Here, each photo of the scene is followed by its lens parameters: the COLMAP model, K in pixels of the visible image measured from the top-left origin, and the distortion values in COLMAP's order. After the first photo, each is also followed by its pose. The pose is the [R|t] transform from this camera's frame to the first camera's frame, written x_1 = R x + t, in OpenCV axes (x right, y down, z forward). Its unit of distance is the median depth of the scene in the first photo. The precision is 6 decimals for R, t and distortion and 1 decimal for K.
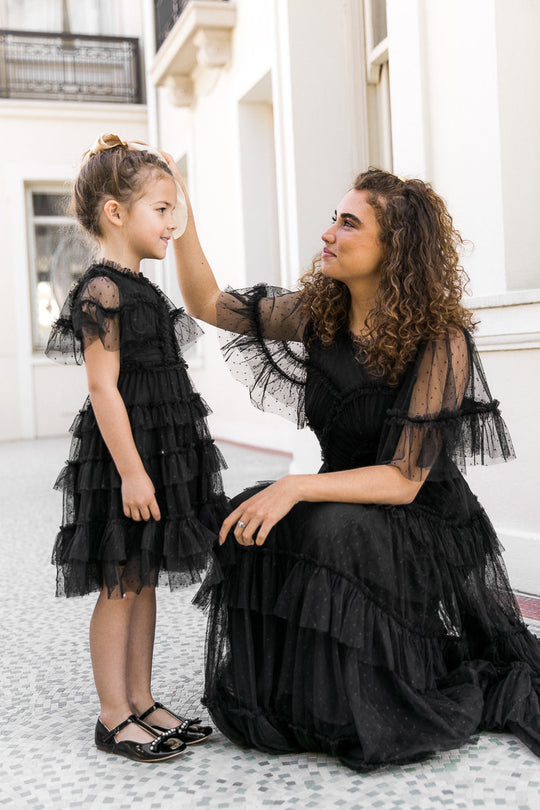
lens RADIAL K [[984.1, 0, 270.0], [0, 984.1, 405.0], [0, 0, 1]] dist [0.004638, 0.001760]
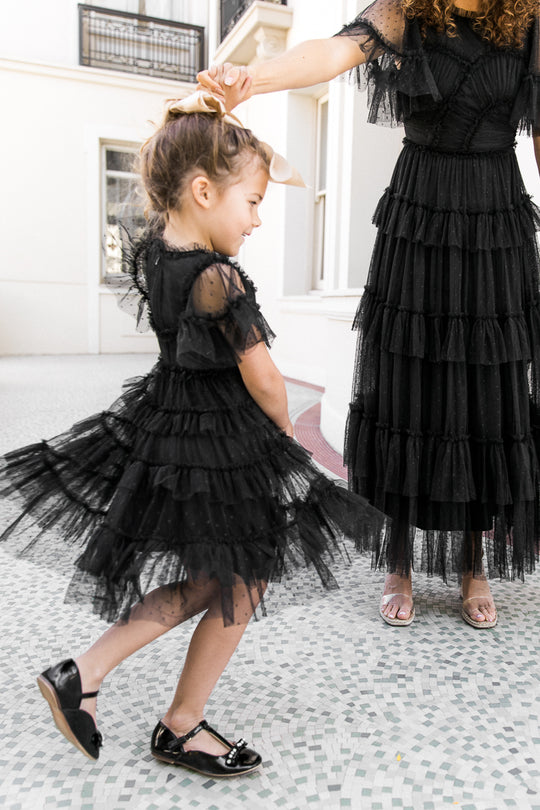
lens RADIAL K [[752.2, 0, 363.2], [0, 752.2, 404.0], [0, 0, 1]] dist [0.011651, 0.002823]
pose [[0.990586, 0.068248, 0.118667, -0.024136], [-0.078415, 0.993440, 0.083232, -0.010328], [-0.112208, -0.091753, 0.989440, 0.031965]]
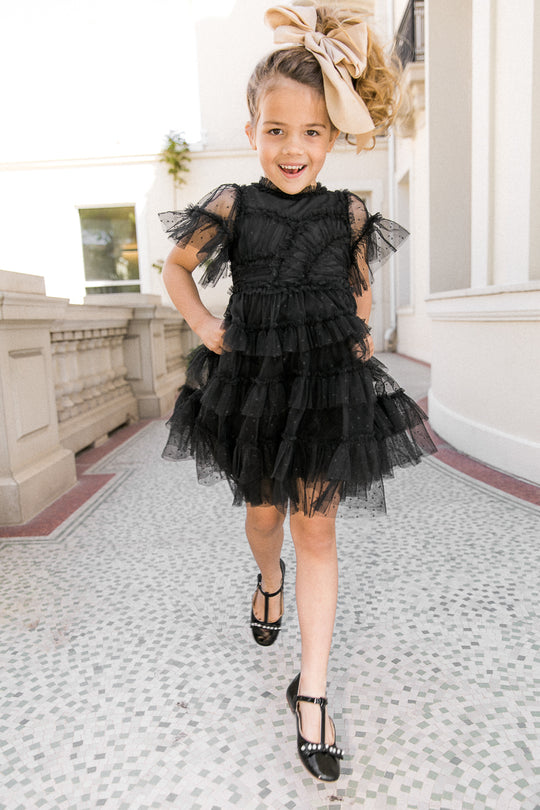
lens RADIAL K [[622.1, 0, 272.0], [0, 622.1, 420.8], [0, 0, 1]] dist [-0.000700, 0.000222]
pose [[0.940616, 0.063574, -0.333465, 0.068177], [-0.015104, 0.989173, 0.145977, -0.012773], [0.339135, -0.132272, 0.931392, -0.009774]]
